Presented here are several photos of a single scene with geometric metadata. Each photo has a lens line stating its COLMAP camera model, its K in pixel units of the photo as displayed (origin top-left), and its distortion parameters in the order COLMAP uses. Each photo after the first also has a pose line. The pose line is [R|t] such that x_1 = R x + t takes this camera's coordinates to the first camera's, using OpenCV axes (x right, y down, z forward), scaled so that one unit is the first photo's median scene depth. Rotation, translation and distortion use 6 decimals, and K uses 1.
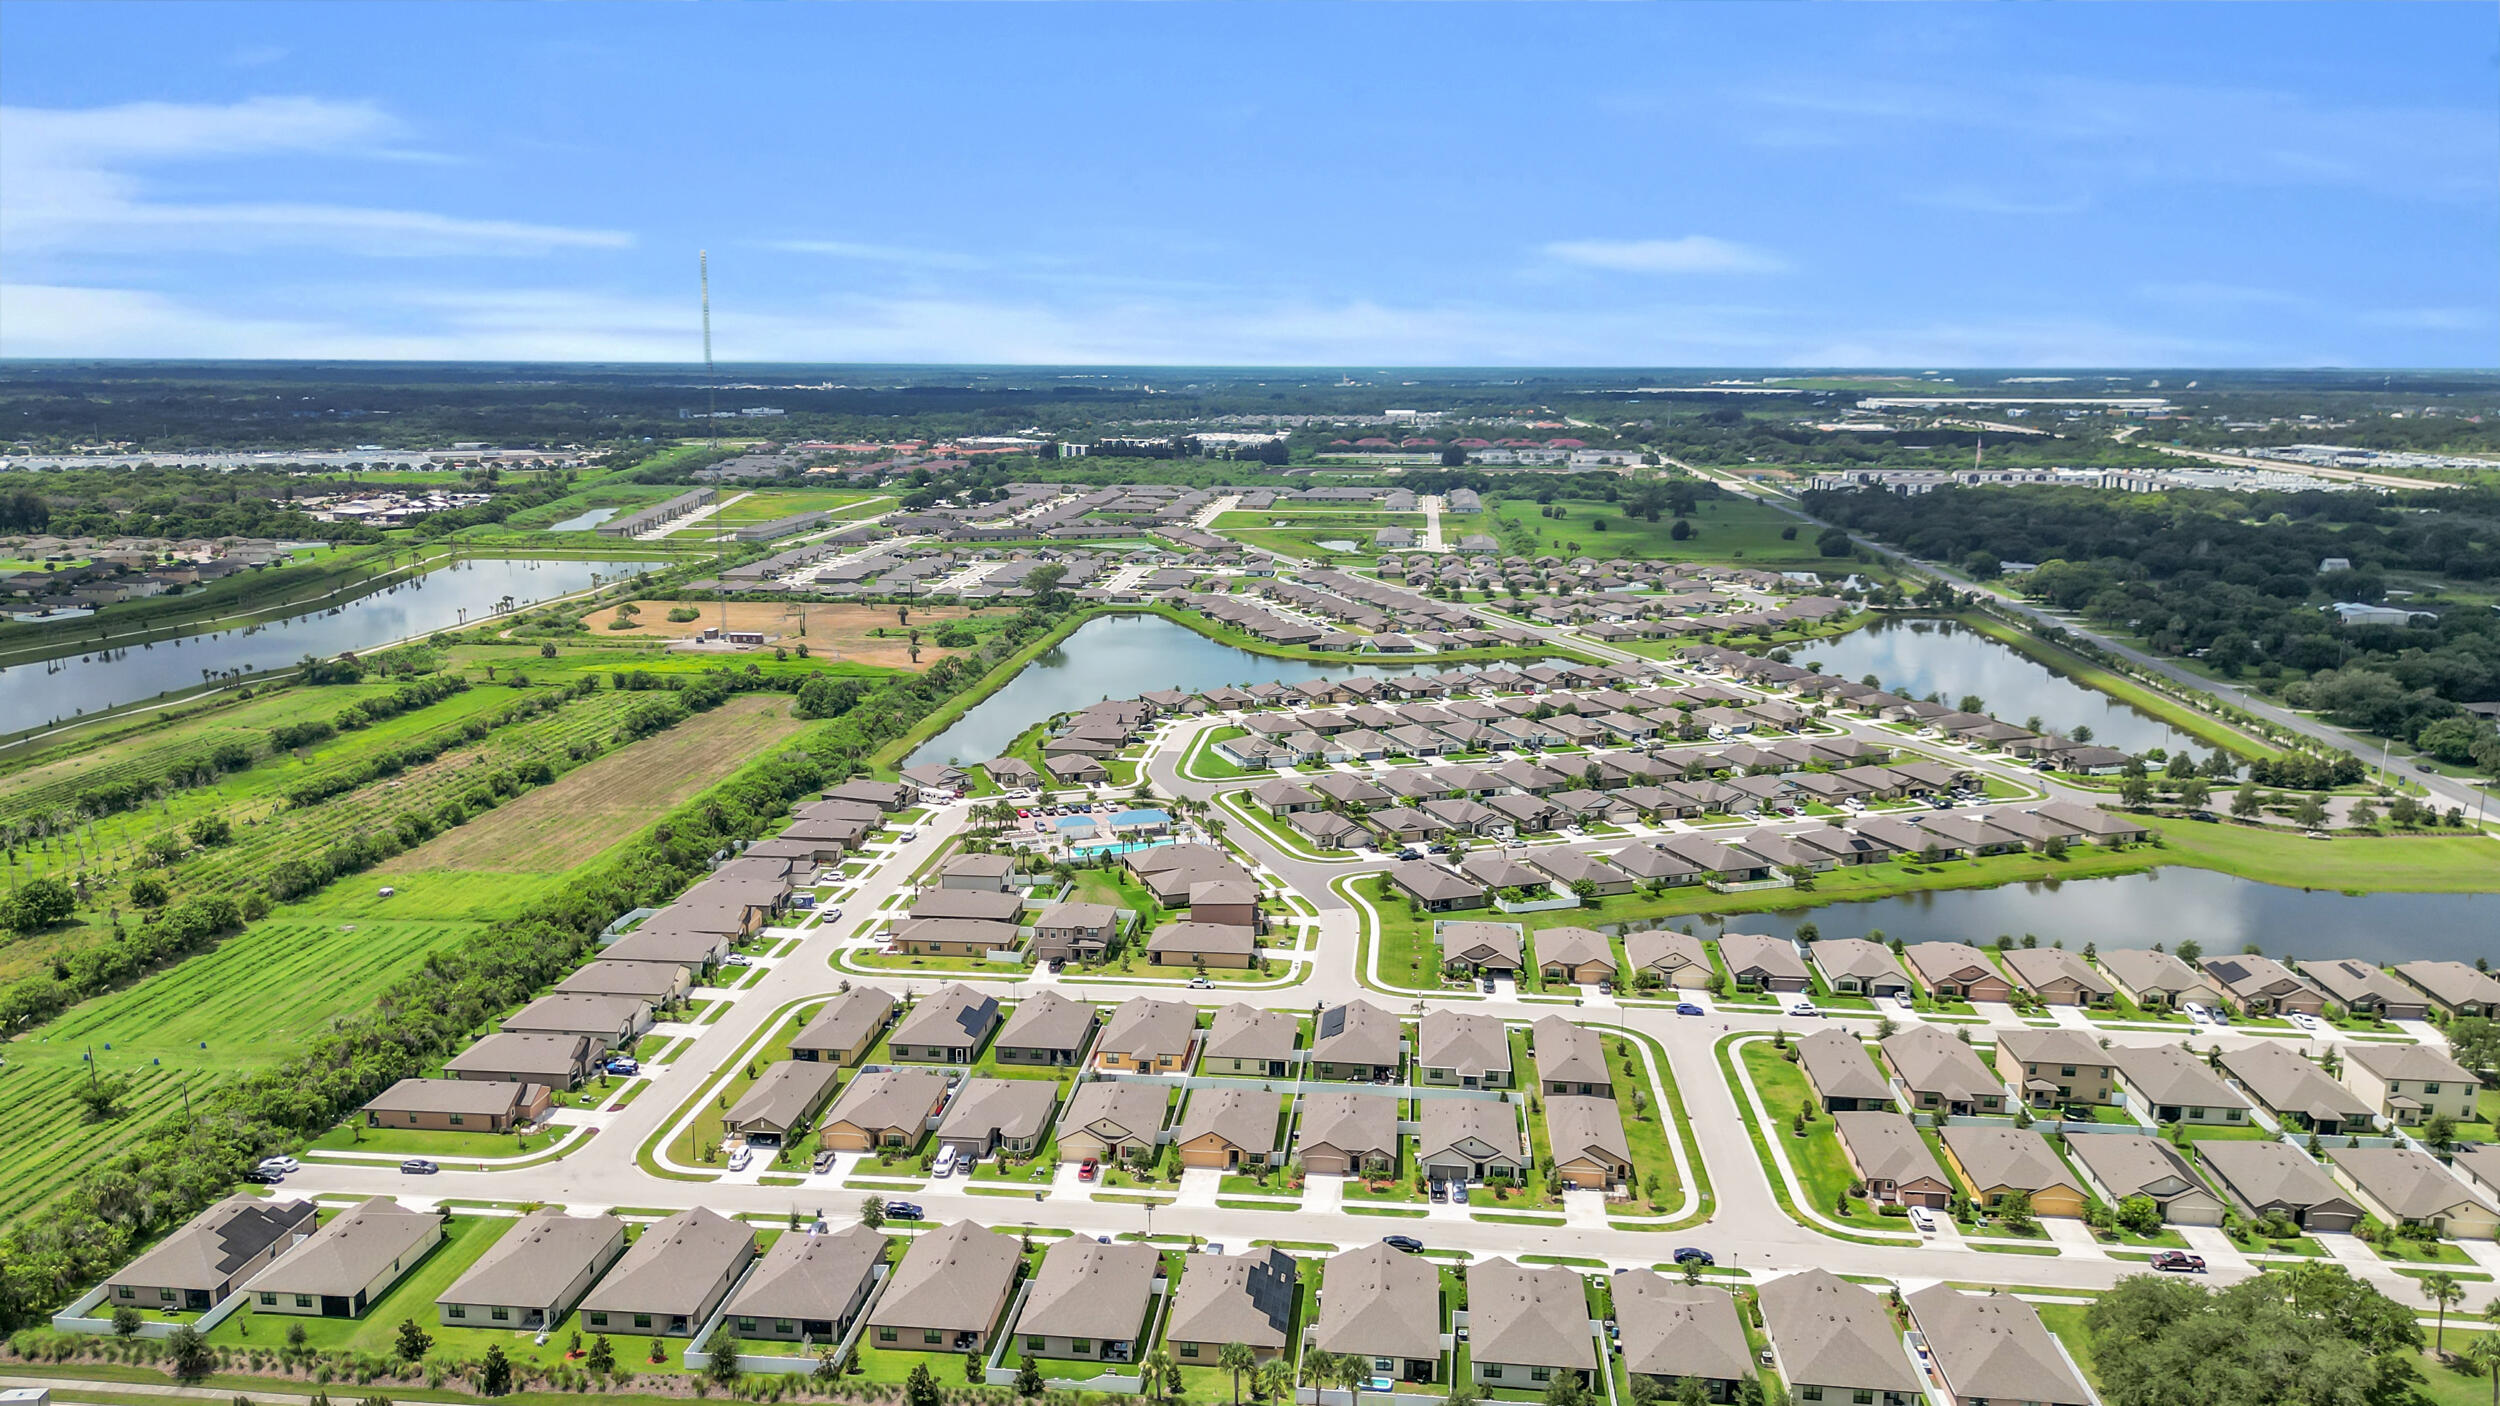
lens RADIAL K [[1766.8, 0, 1237.2], [0, 1766.8, 690.9], [0, 0, 1]] dist [0.087947, -0.099780]
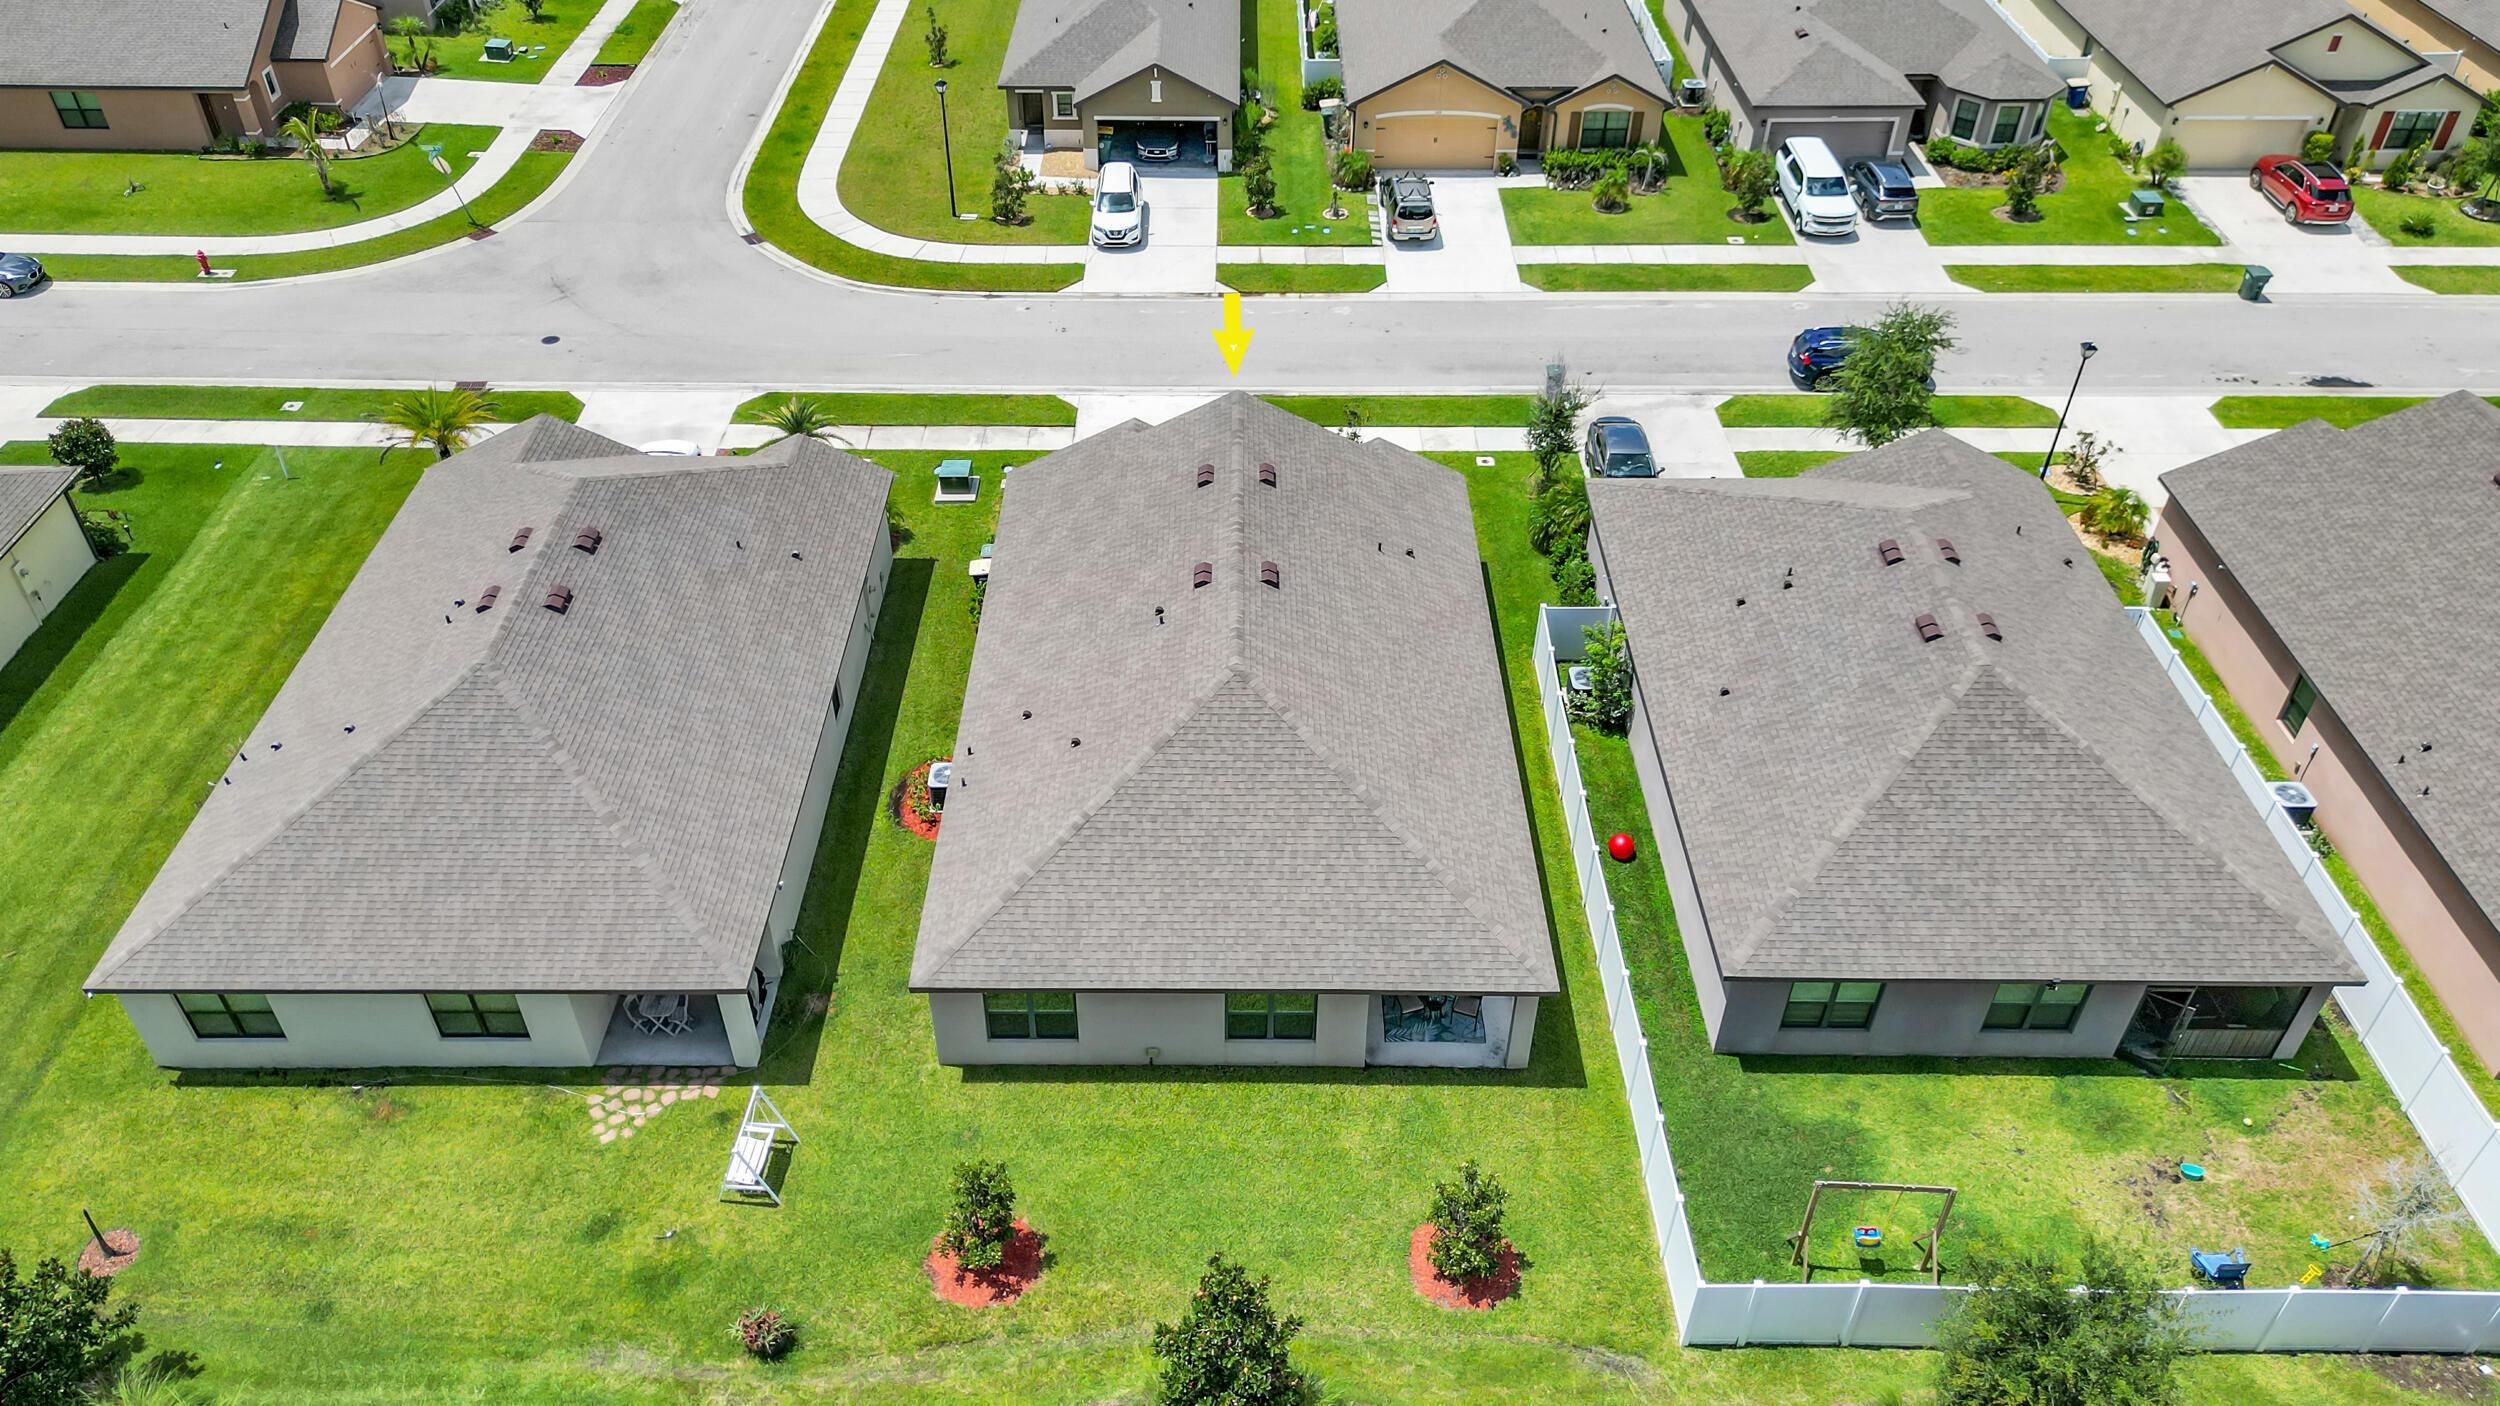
lens RADIAL K [[1766.8, 0, 1237.2], [0, 1766.8, 690.9], [0, 0, 1]] dist [0.087947, -0.099780]
pose [[0.994754, -0.064884, 0.079086, -0.228319], [0.019267, 0.878107, 0.478076, 0.152726], [-0.100465, -0.474044, 0.874751, 0.560524]]
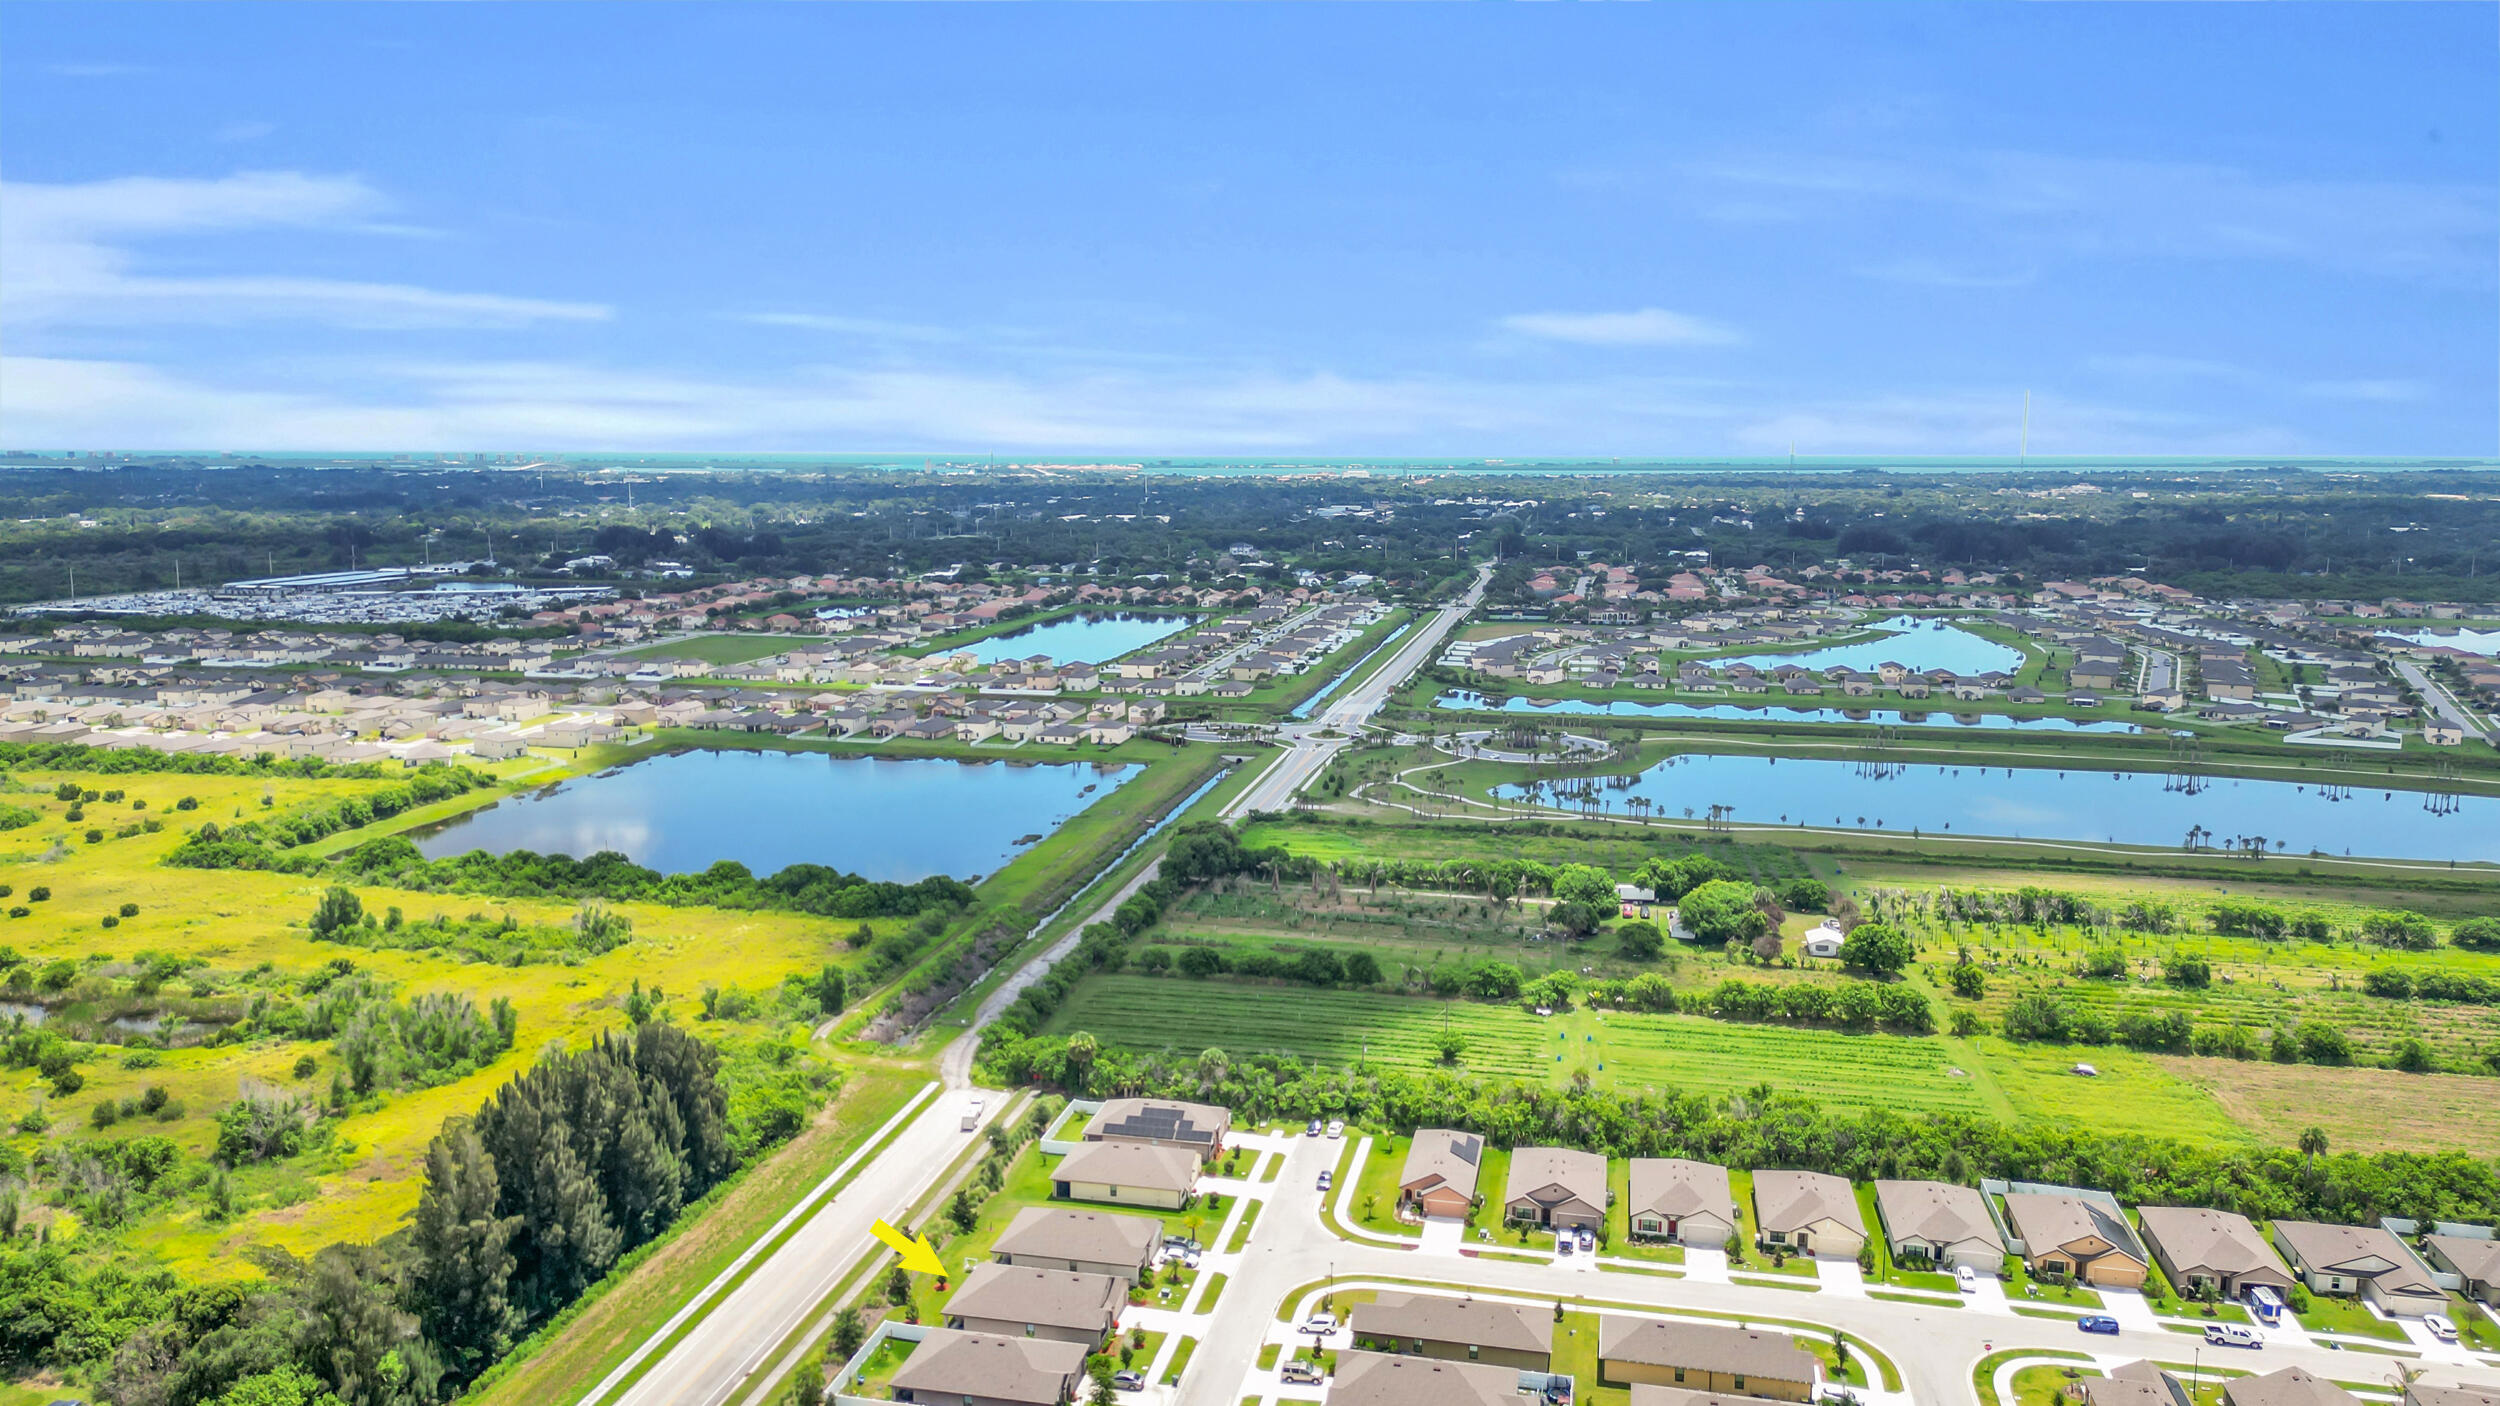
lens RADIAL K [[1766.8, 0, 1237.2], [0, 1766.8, 690.9], [0, 0, 1]] dist [0.087947, -0.099780]
pose [[-0.105679, 0.132102, -0.985587, 0.434842], [-0.189495, 0.970299, 0.150372, -0.130194], [0.976178, 0.202655, -0.077508, 0.768210]]
